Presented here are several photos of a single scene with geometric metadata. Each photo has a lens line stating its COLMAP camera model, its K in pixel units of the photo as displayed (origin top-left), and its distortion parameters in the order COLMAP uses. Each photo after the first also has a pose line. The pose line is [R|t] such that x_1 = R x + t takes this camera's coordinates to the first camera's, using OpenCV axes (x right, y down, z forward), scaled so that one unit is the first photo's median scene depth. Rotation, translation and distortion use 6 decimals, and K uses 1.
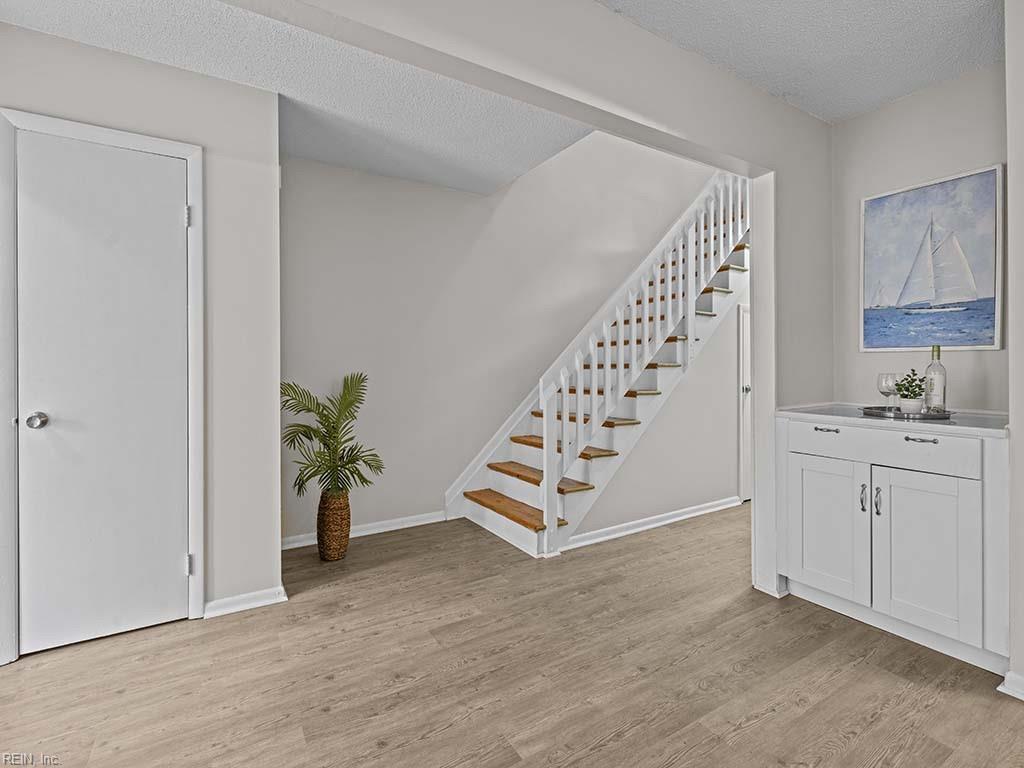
lens RADIAL K [[493.5, 0, 513.0], [0, 493.5, 369.1], [0, 0, 1]] dist [0.000164, 0.000225]
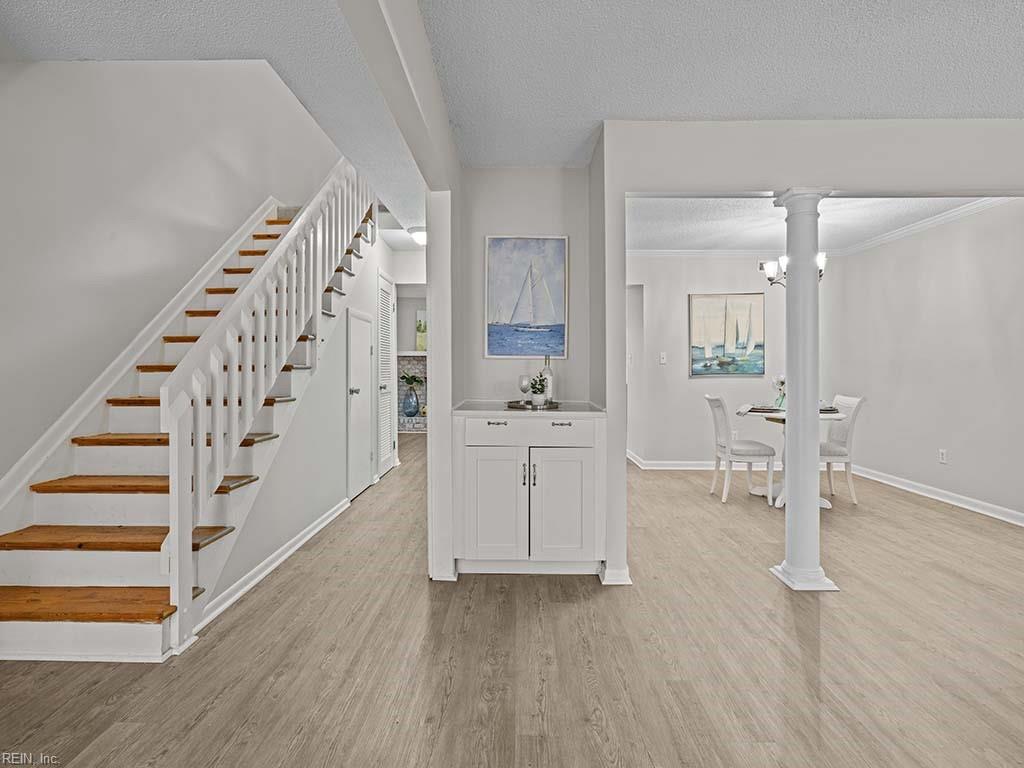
lens RADIAL K [[463.7, 0, 510.8], [0, 463.7, 369.3], [0, 0, 1]] dist [-0.004181, 0.000275]
pose [[0.539624, 0.003694, 0.841898, -0.258033], [-0.000922, 0.999992, -0.003797, -0.002066], [-0.841906, 0.001273, 0.539623, 0.331657]]
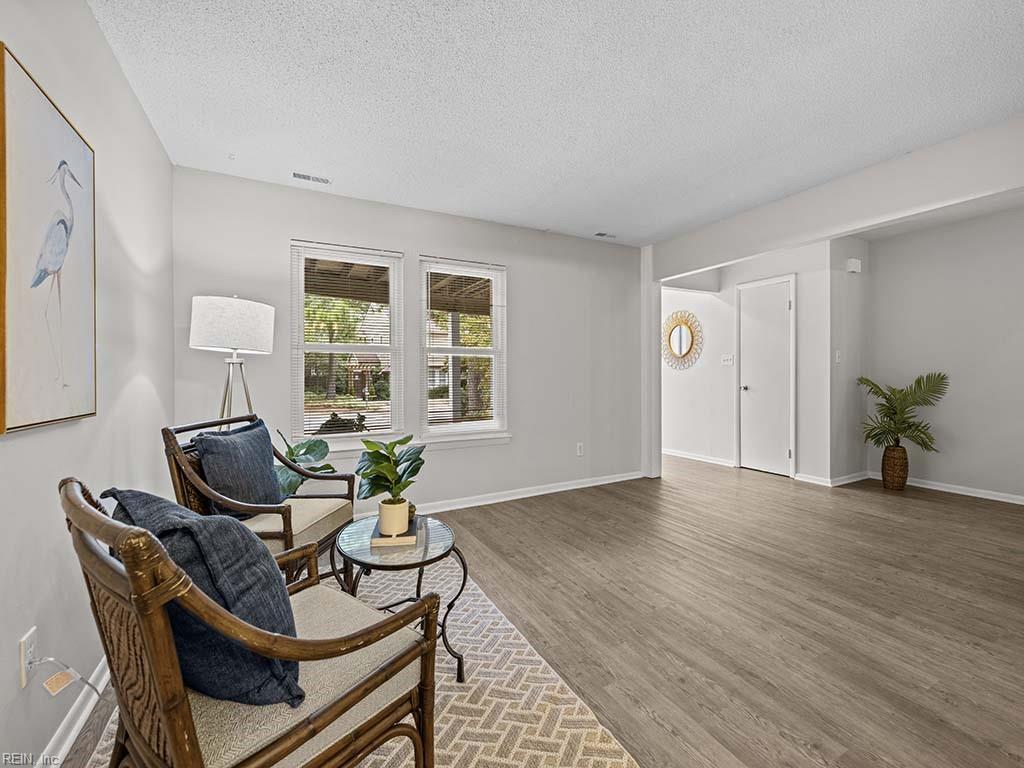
lens RADIAL K [[427.2, 0, 510.6], [0, 427.2, 372.7], [0, 0, 1]] dist [0.000918, 0.000121]
pose [[-0.066284, 0.005877, -0.997784, 1.309381], [0.005606, 0.999969, 0.005518, -0.008529], [0.997785, -0.005228, -0.066315, -0.172242]]
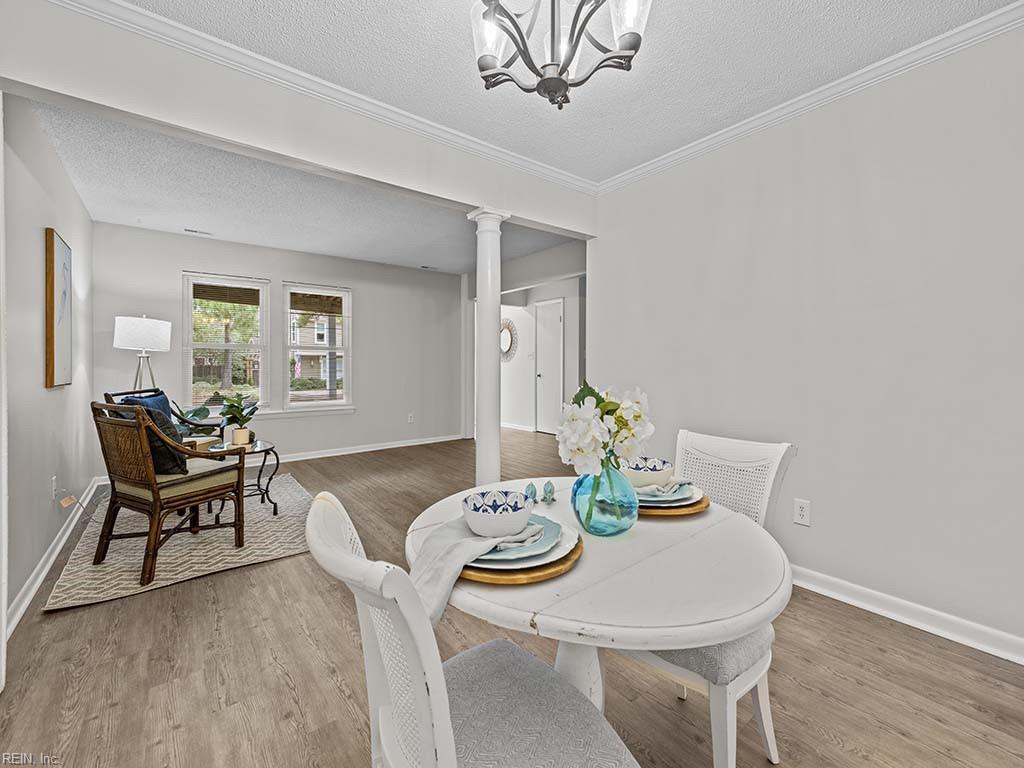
lens RADIAL K [[429.0, 0, 505.7], [0, 429.0, 365.9], [0, 0, 1]] dist [0.003070, -0.000113]
pose [[0.107032, 0.012450, -0.994178, 2.051782], [-0.002370, 0.999922, 0.012267, -0.017093], [0.994253, 0.001044, 0.107053, 0.266384]]
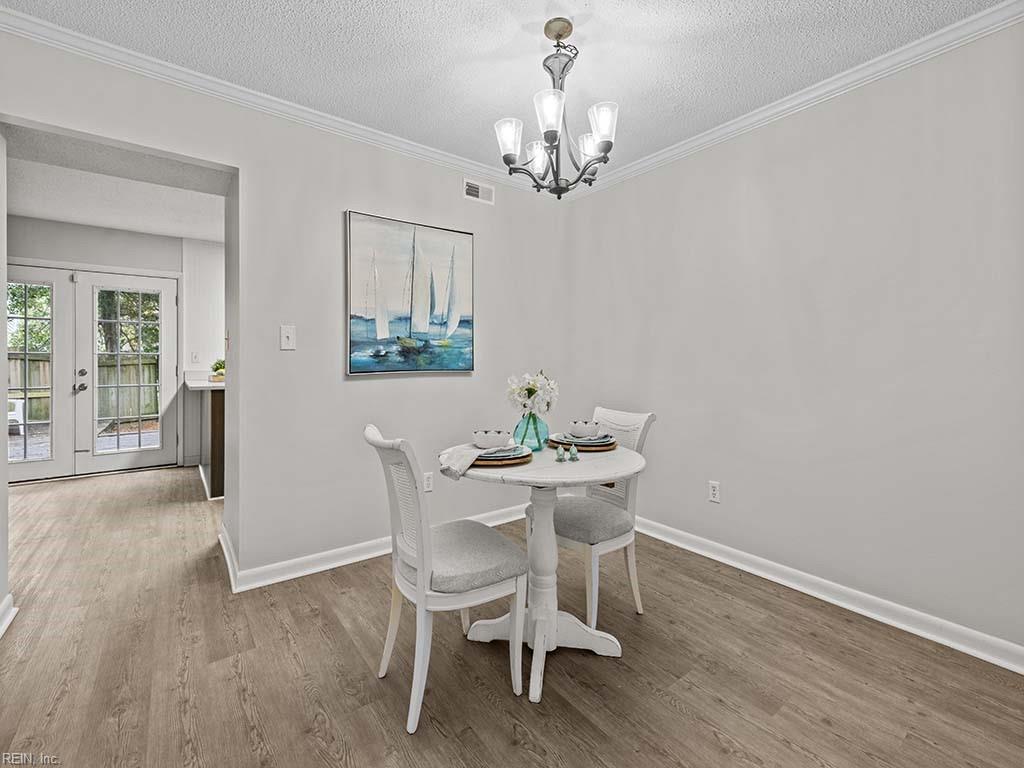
lens RADIAL K [[448.0, 0, 512.4], [0, 448.0, 363.4], [0, 0, 1]] dist [-0.000343, -0.000105]
pose [[-0.089879, 0.000378, 0.995953, 0.913046], [0.001567, 0.999999, -0.000238, -0.006288], [-0.995951, 0.001539, -0.089879, 0.500274]]
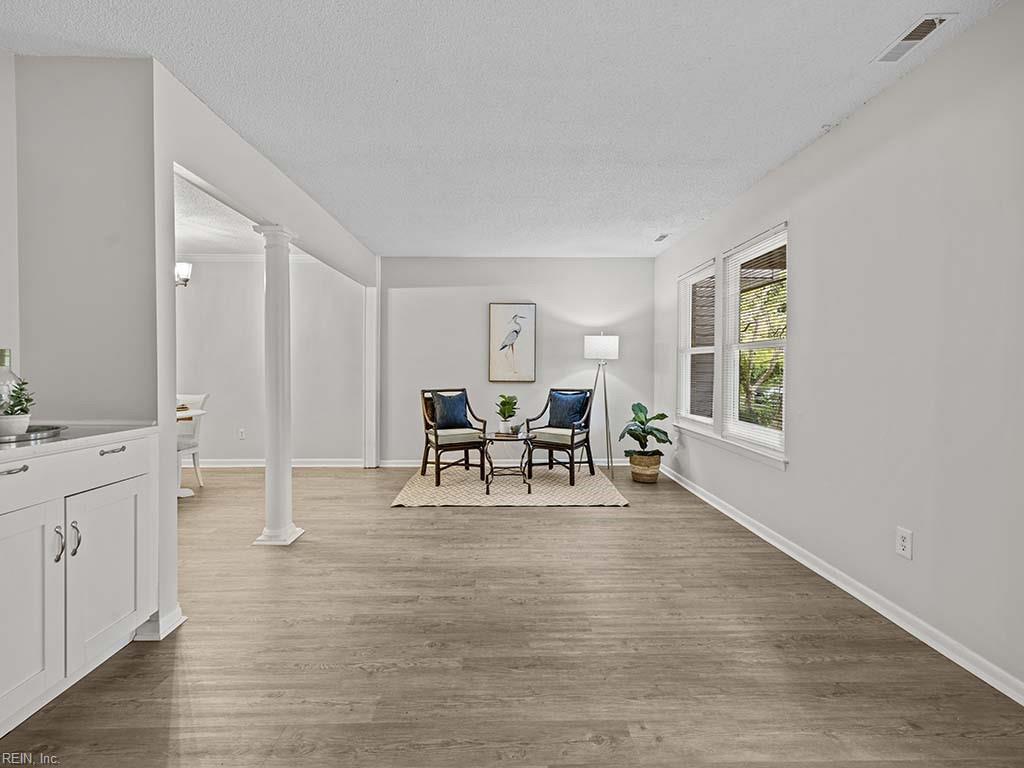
lens RADIAL K [[427.2, 0, 510.6], [0, 427.2, 372.7], [0, 0, 1]] dist [0.000918, 0.000121]
pose [[-0.861605, -0.000569, 0.507579, -0.206167], [0.005206, 0.999937, 0.009959, -0.009712], [-0.507553, 0.011223, -0.861547, 1.029646]]
